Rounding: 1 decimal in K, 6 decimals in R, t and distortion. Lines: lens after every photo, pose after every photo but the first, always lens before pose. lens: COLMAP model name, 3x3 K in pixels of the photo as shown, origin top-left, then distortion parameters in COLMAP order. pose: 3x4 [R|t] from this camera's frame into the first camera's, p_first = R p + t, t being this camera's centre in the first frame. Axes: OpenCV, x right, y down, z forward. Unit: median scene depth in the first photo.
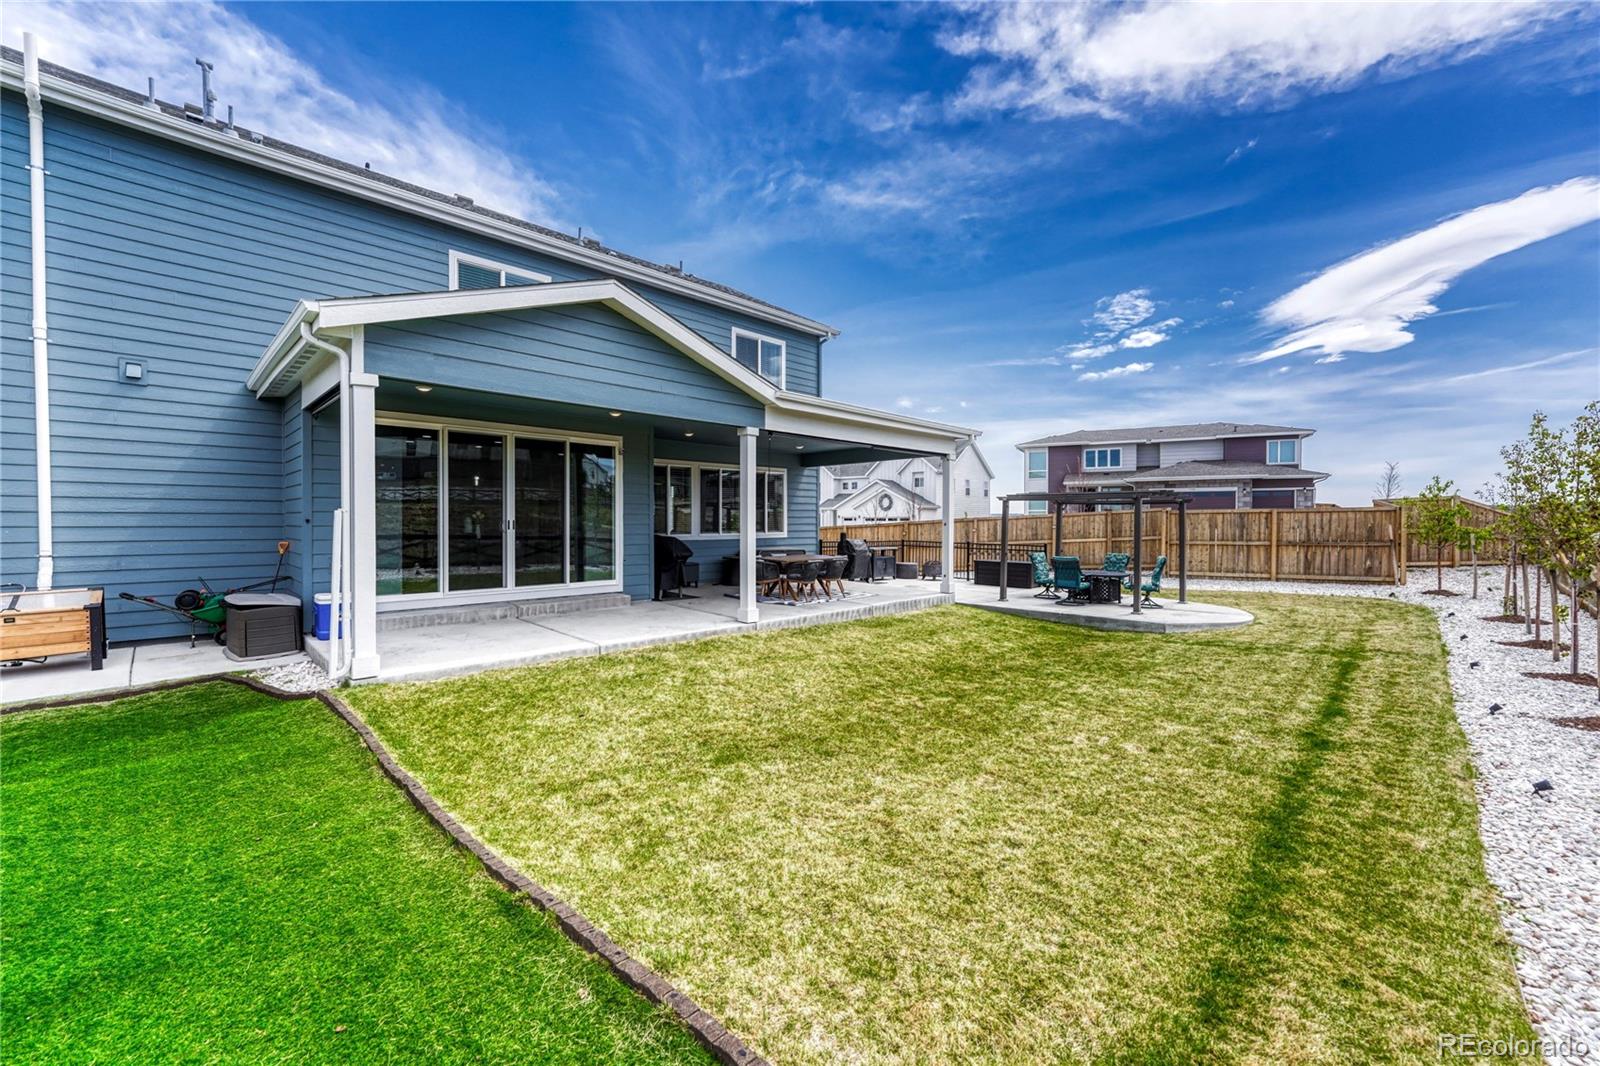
lens RADIAL K [[671.2, 0, 798.2], [0, 671.2, 515.3], [0, 0, 1]] dist [-0.007193, 0.000460]
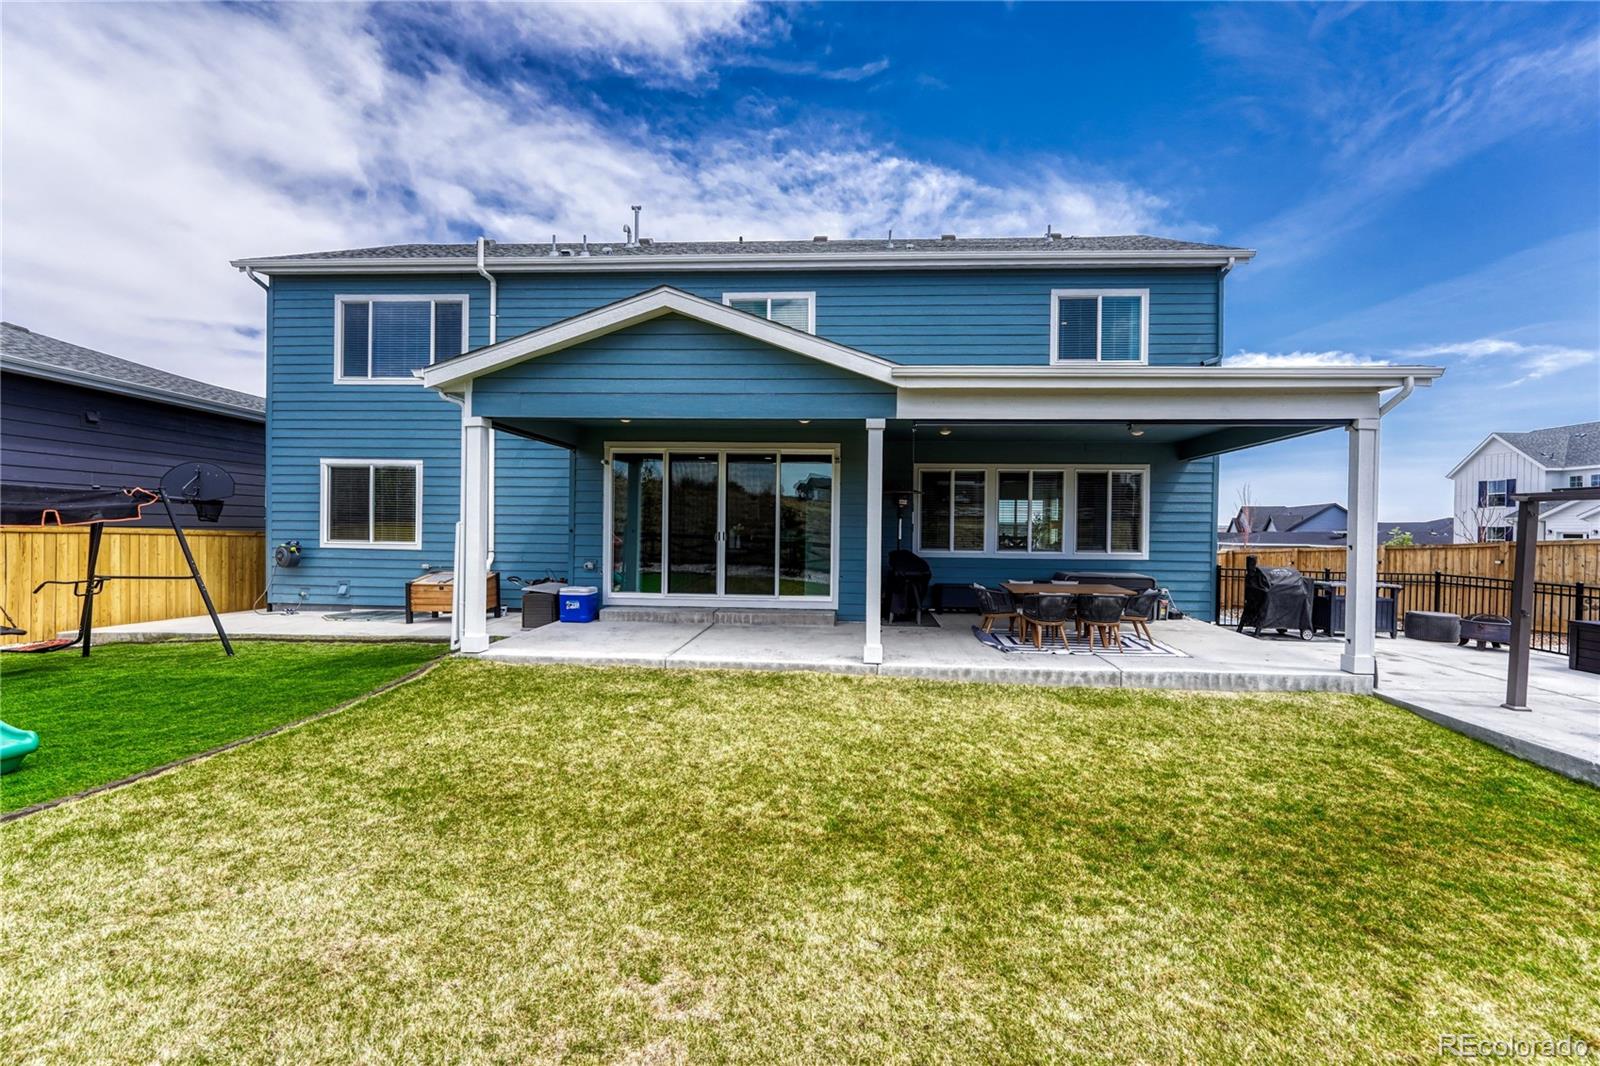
lens RADIAL K [[671.2, 0, 798.2], [0, 671.2, 515.3], [0, 0, 1]] dist [-0.007193, 0.000460]
pose [[0.644213, -0.008552, -0.764798, 0.442264], [-0.004687, 0.999875, -0.015129, -0.003103], [0.764832, 0.013331, 0.644092, 0.380809]]
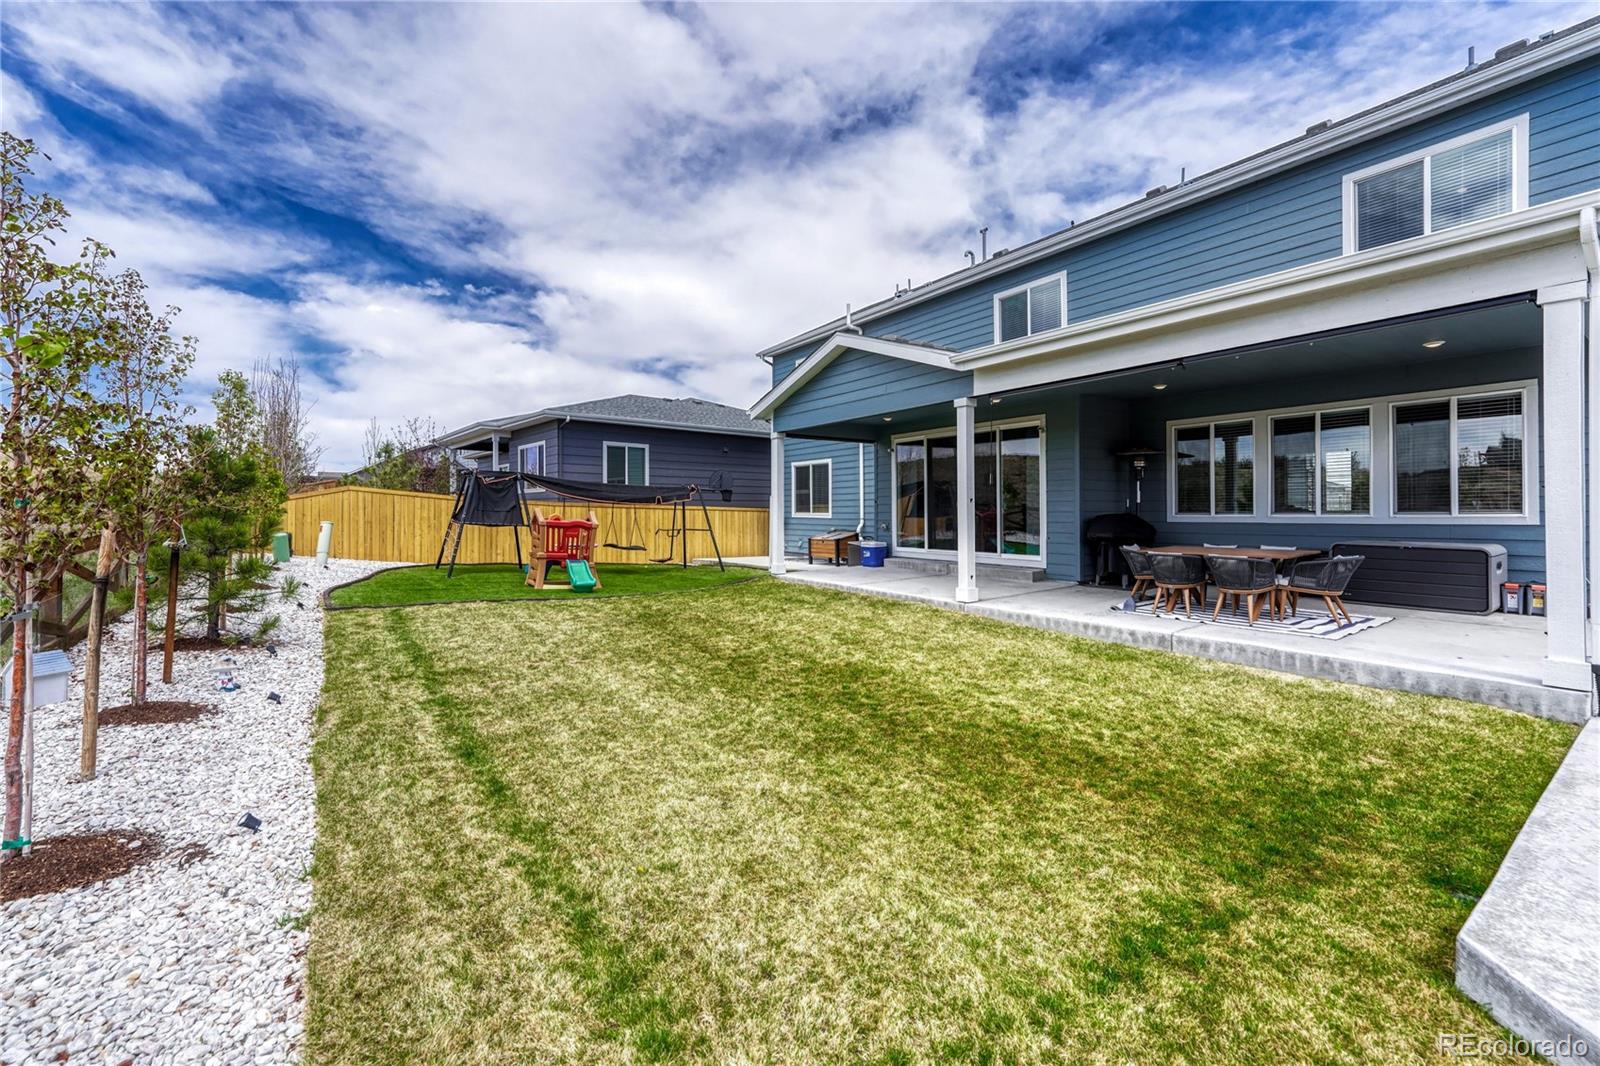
lens RADIAL K [[649.1, 0, 781.4], [0, 649.1, 509.8], [0, 0, 1]] dist [0.017062, 0.000303]
pose [[-0.202587, -0.000630, -0.979264, 0.817018], [0.012426, 0.999918, -0.003214, 0.024962], [0.979185, -0.012819, -0.202562, 0.855287]]
